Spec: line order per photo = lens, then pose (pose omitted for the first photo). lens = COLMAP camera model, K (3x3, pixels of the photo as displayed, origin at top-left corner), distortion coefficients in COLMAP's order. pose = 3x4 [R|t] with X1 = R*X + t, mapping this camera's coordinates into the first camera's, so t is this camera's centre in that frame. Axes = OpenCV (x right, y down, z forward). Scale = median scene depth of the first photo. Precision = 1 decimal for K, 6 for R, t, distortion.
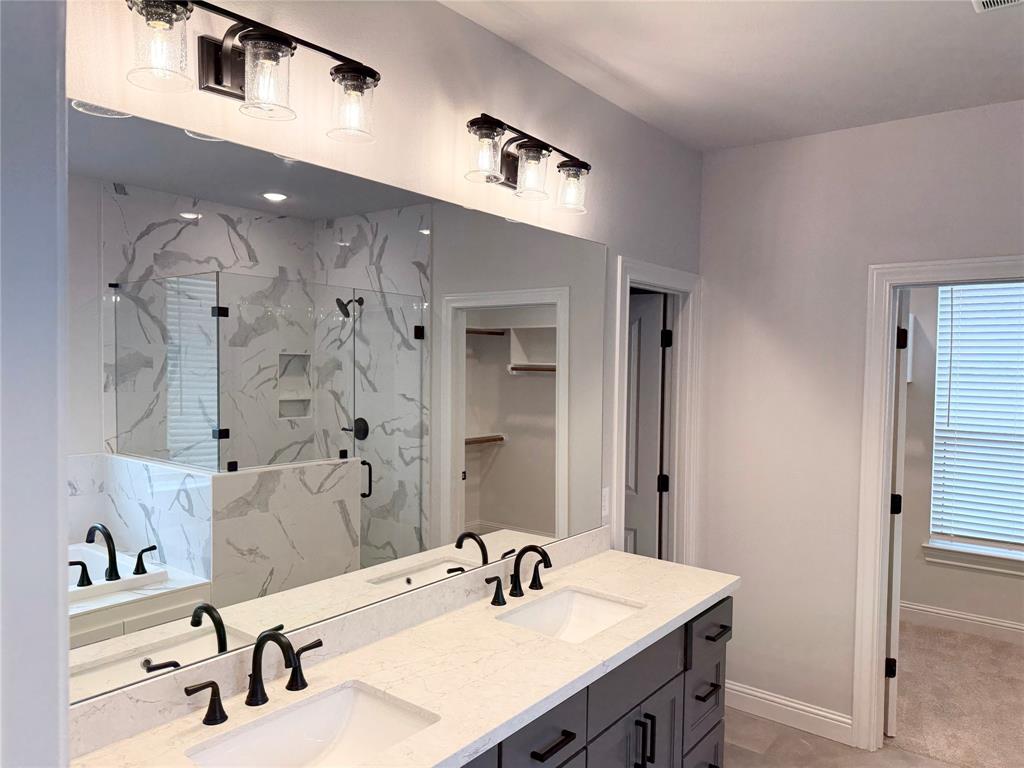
lens RADIAL K [[703.0, 0, 512.0], [0, 703.0, 384.0], [0, 0, 1]] dist [0.015866, -0.020921]
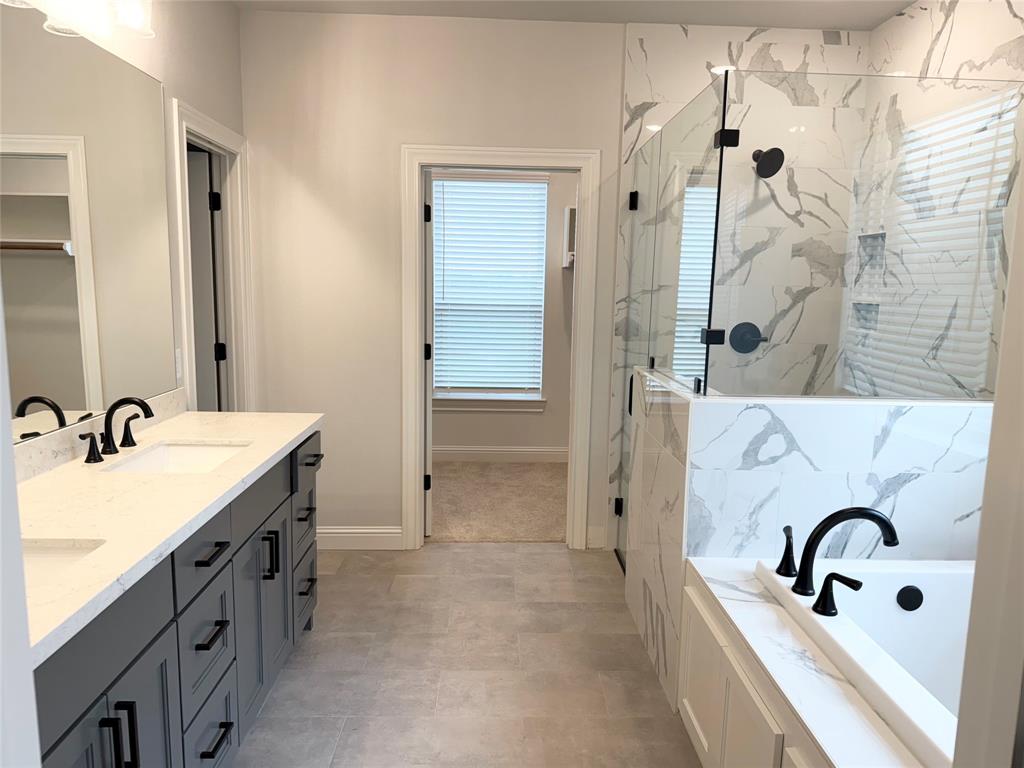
lens RADIAL K [[703.0, 0, 512.0], [0, 703.0, 384.0], [0, 0, 1]] dist [0.015866, -0.020921]
pose [[0.770946, -0.093484, 0.630003, -0.122982], [0.005409, 0.990094, 0.140299, 0.062469], [-0.636878, -0.104755, 0.763815, -0.028686]]
